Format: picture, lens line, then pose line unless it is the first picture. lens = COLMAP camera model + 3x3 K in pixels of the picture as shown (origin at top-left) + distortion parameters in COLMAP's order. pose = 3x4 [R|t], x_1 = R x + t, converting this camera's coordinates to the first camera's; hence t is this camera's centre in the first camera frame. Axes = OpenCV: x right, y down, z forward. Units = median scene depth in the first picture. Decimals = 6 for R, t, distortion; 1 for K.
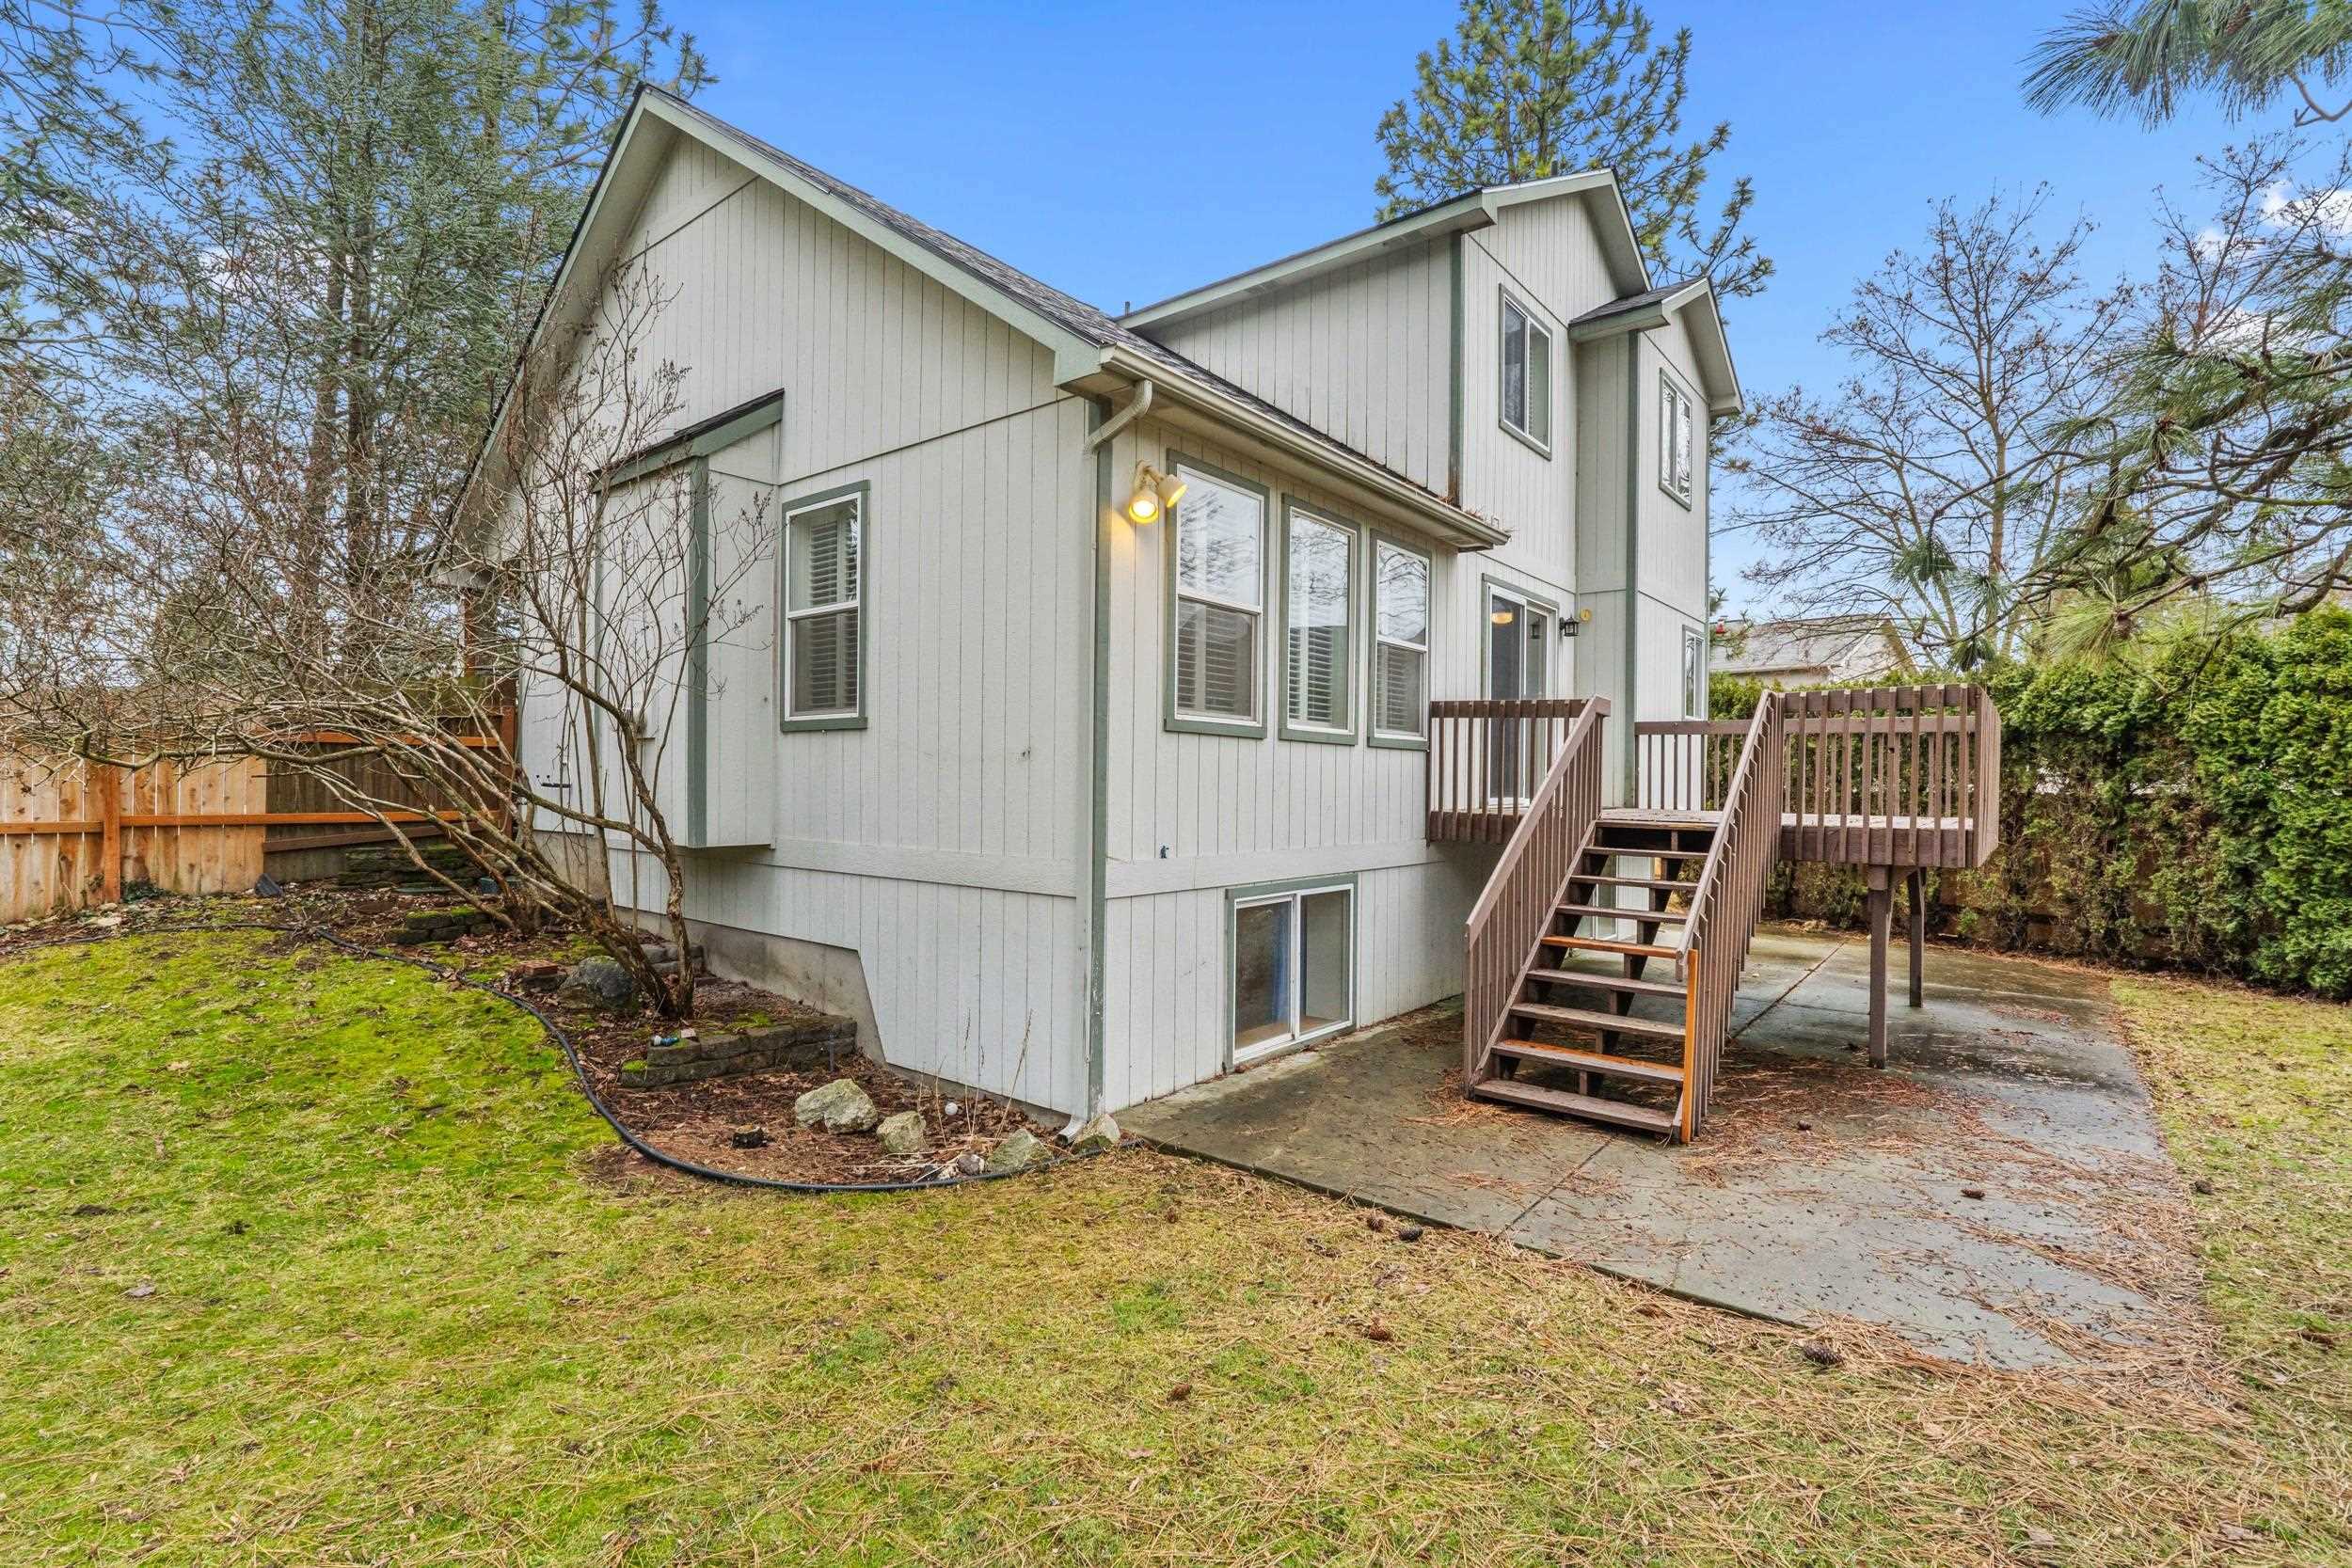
lens RADIAL K [[1073.1, 0, 1177.2], [0, 1073.1, 782.4], [0, 0, 1]] dist [-0.002304, -0.000264]
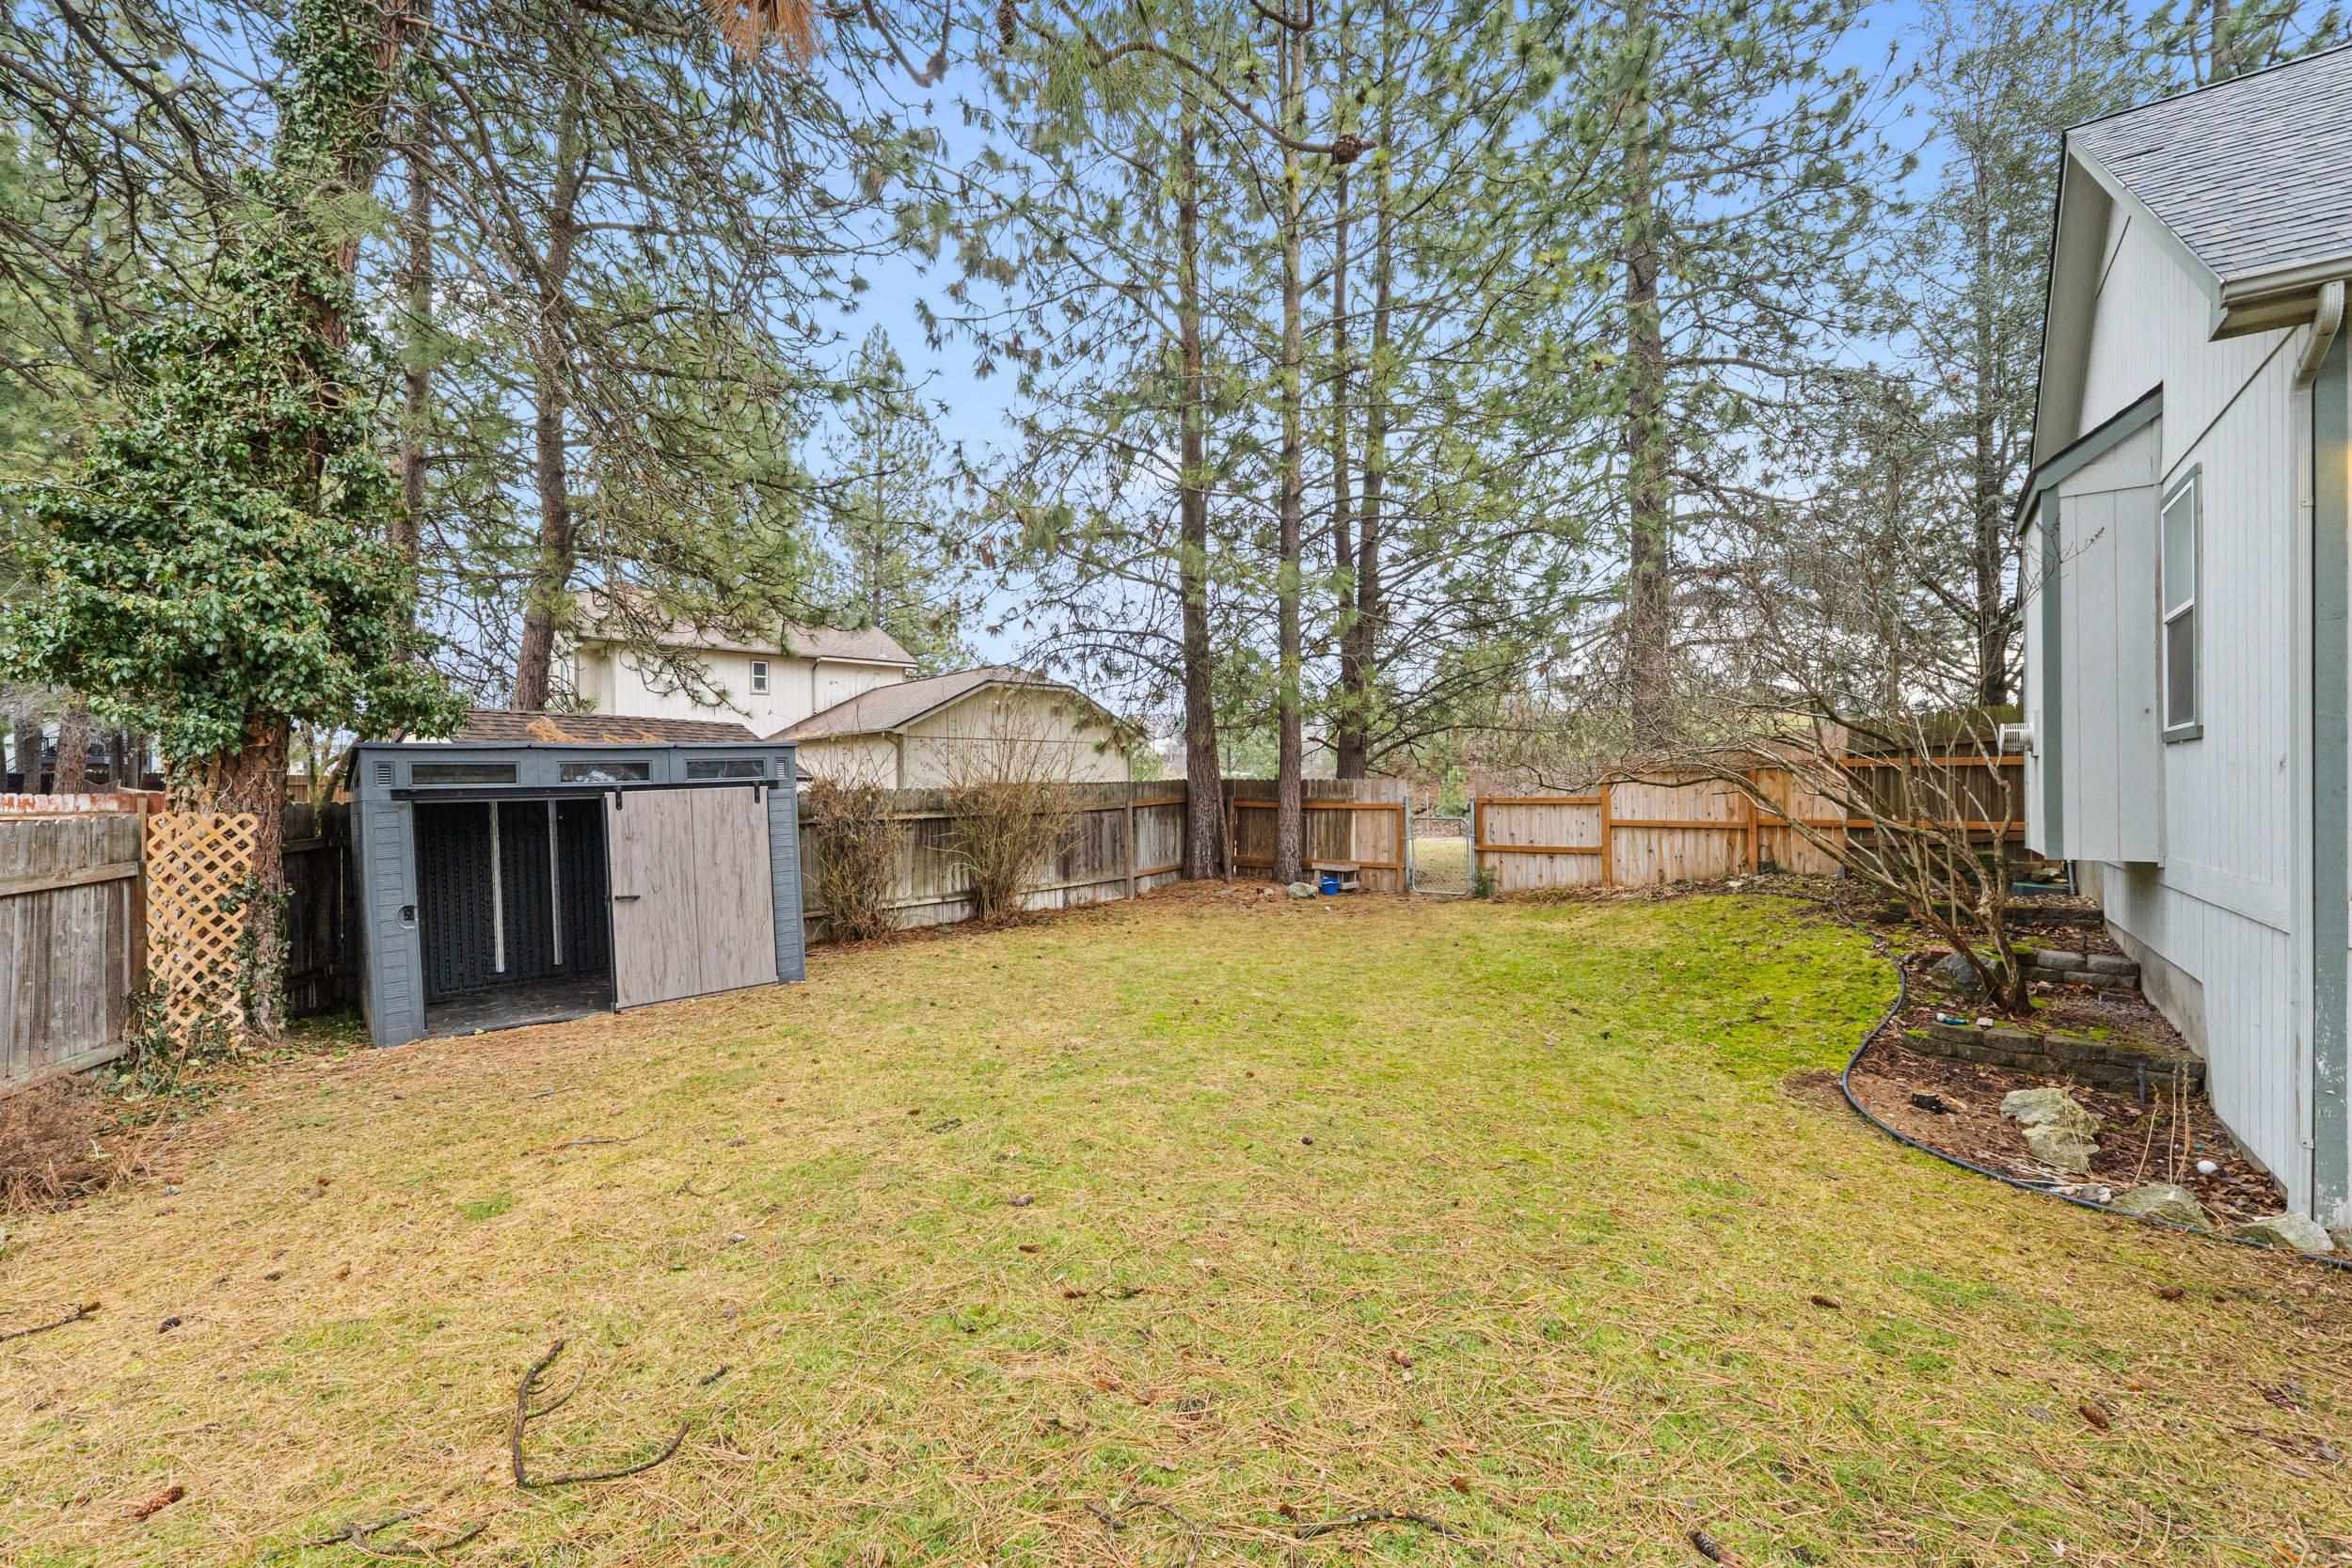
lens RADIAL K [[1009.3, 0, 1180.2], [0, 1009.3, 779.8], [0, 0, 1]] dist [0.000770, 0.000151]
pose [[0.050785, -0.016994, -0.998565, 0.685046], [0.000789, 0.999856, -0.016975, -0.001364], [0.998709, 0.000074, 0.050791, 0.133225]]
